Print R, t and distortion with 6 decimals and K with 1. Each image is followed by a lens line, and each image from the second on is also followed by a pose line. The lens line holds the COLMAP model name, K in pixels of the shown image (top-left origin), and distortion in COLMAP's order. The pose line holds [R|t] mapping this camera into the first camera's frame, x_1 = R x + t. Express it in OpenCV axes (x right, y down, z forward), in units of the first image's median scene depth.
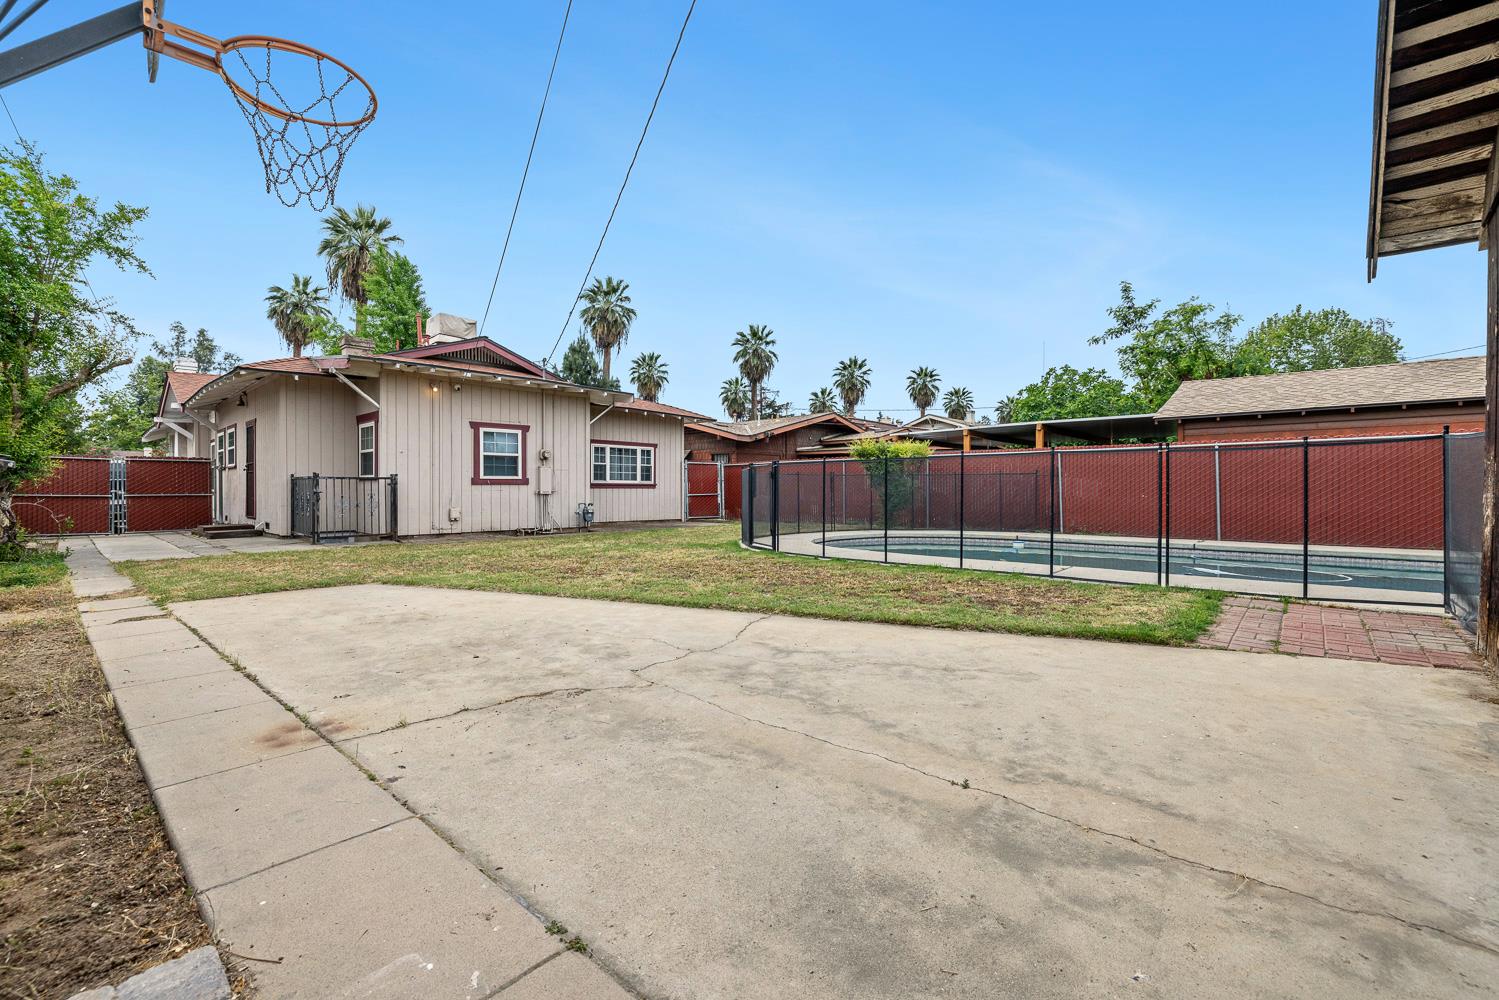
lens RADIAL K [[627.0, 0, 742.1], [0, 627.0, 486.9], [0, 0, 1]] dist [0.001071, 0.000156]
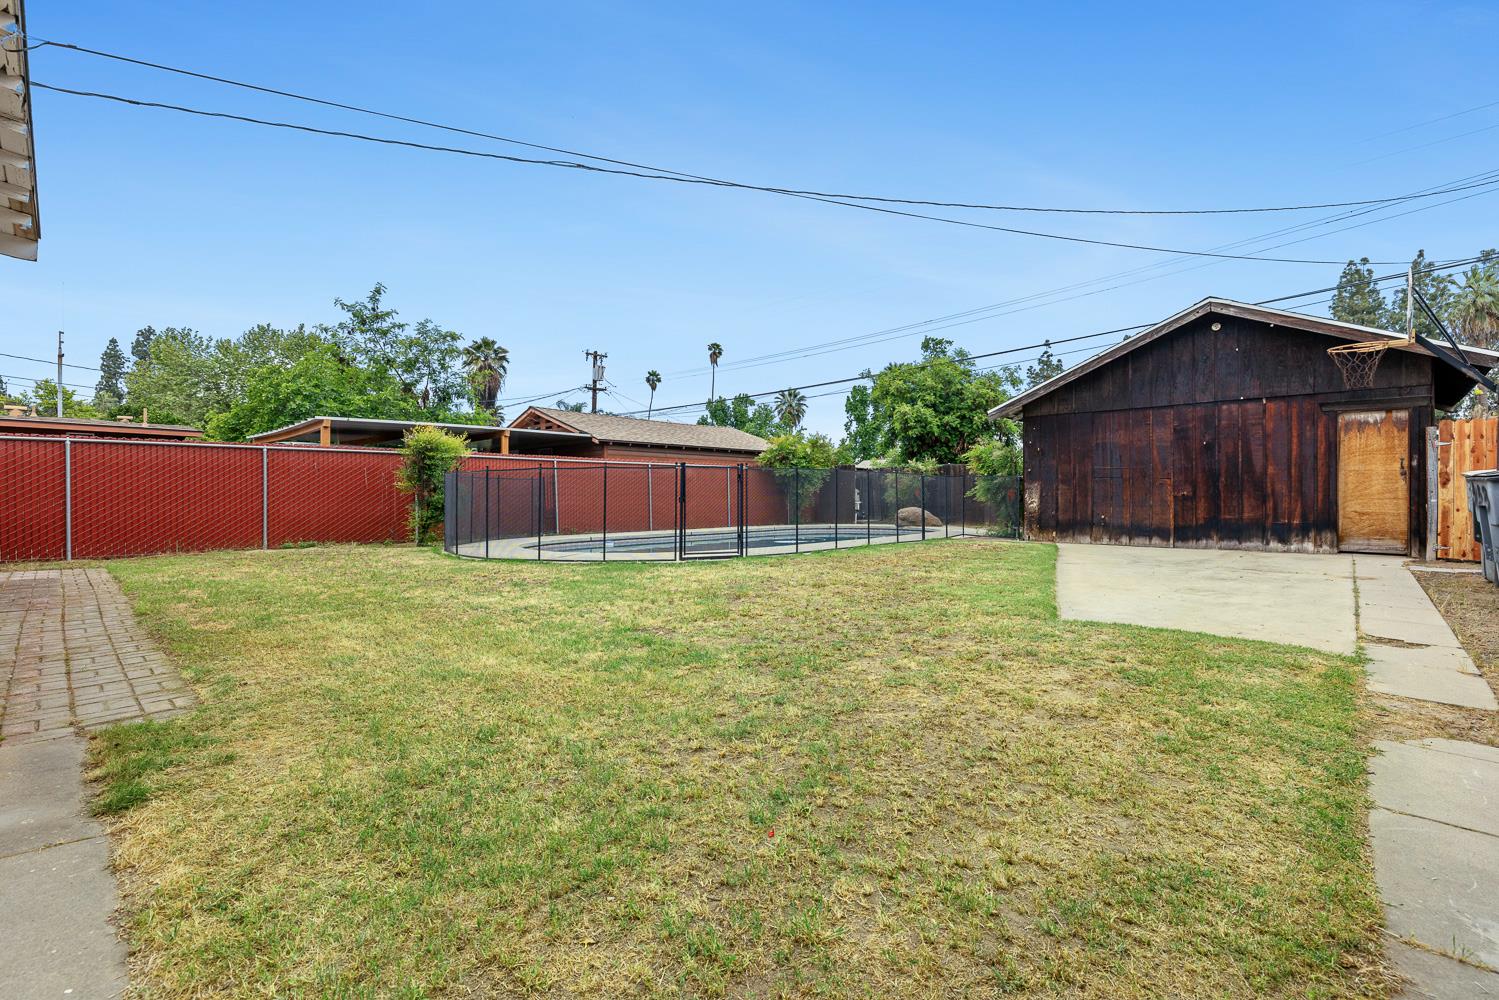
lens RADIAL K [[665.8, 0, 734.3], [0, 665.8, 500.5], [0, 0, 1]] dist [-0.002970, 0.000209]
pose [[-0.003098, -0.004329, 0.999986, -0.471931], [-0.004510, 0.999981, 0.004315, 0.005287], [-0.999985, -0.004497, -0.003118, 0.497303]]
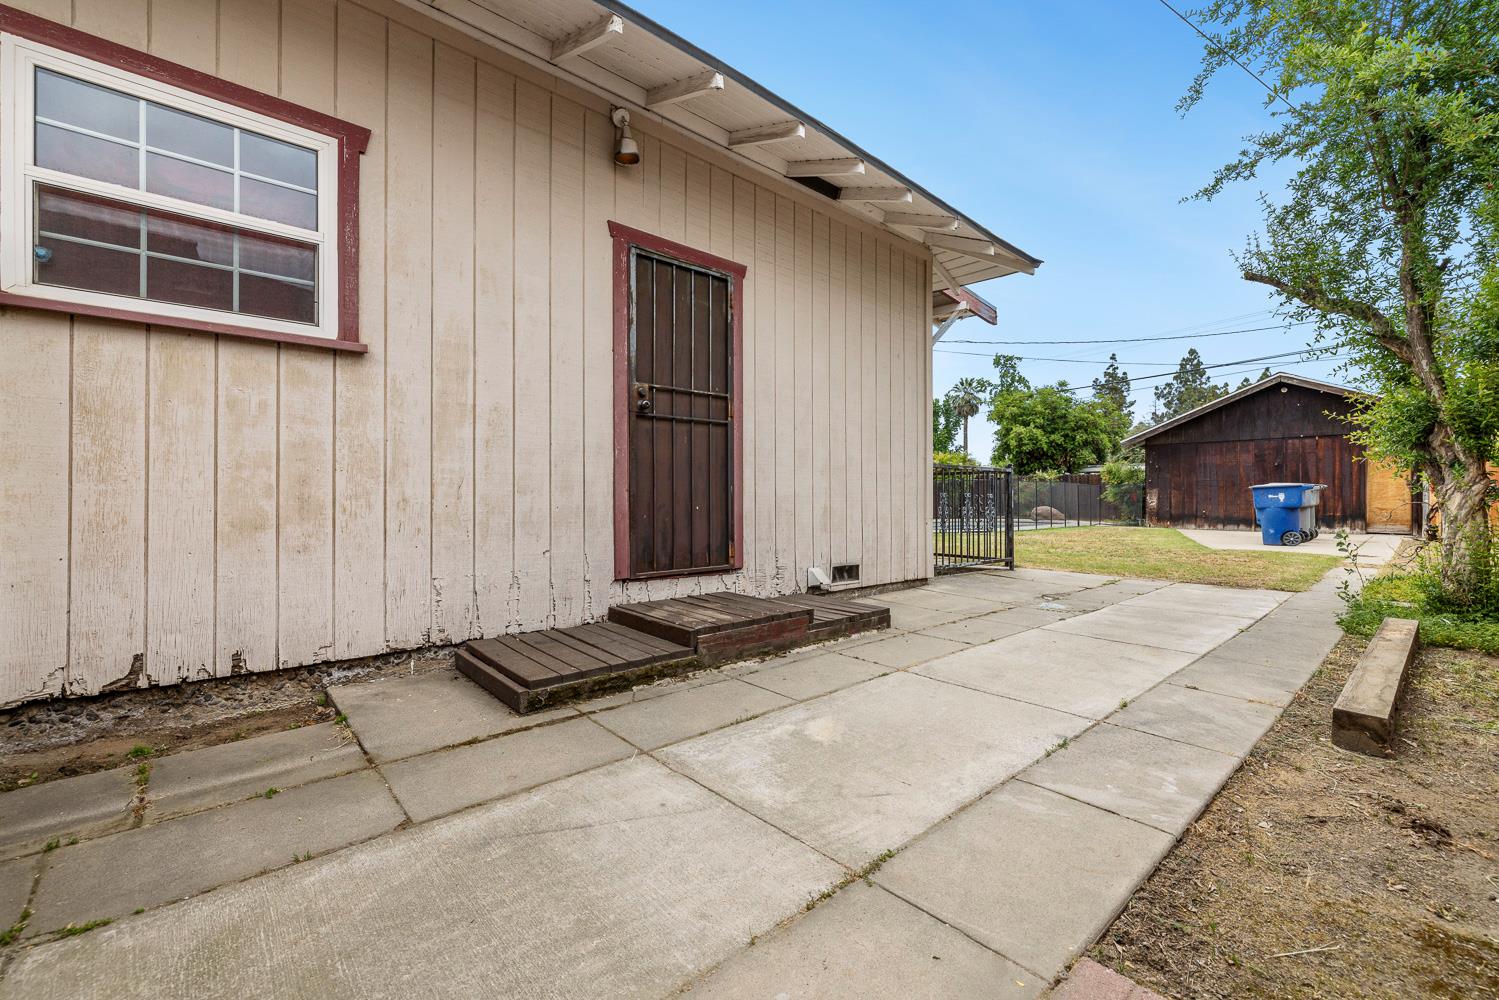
lens RADIAL K [[627.0, 0, 736.5], [0, 627.0, 498.5], [0, 0, 1]] dist [0.001071, 0.000156]
pose [[0.086950, 0.003158, 0.996208, -0.824528], [-0.009774, 0.999950, -0.002317, 0.012279], [-0.996165, -0.009535, 0.086976, 0.754788]]
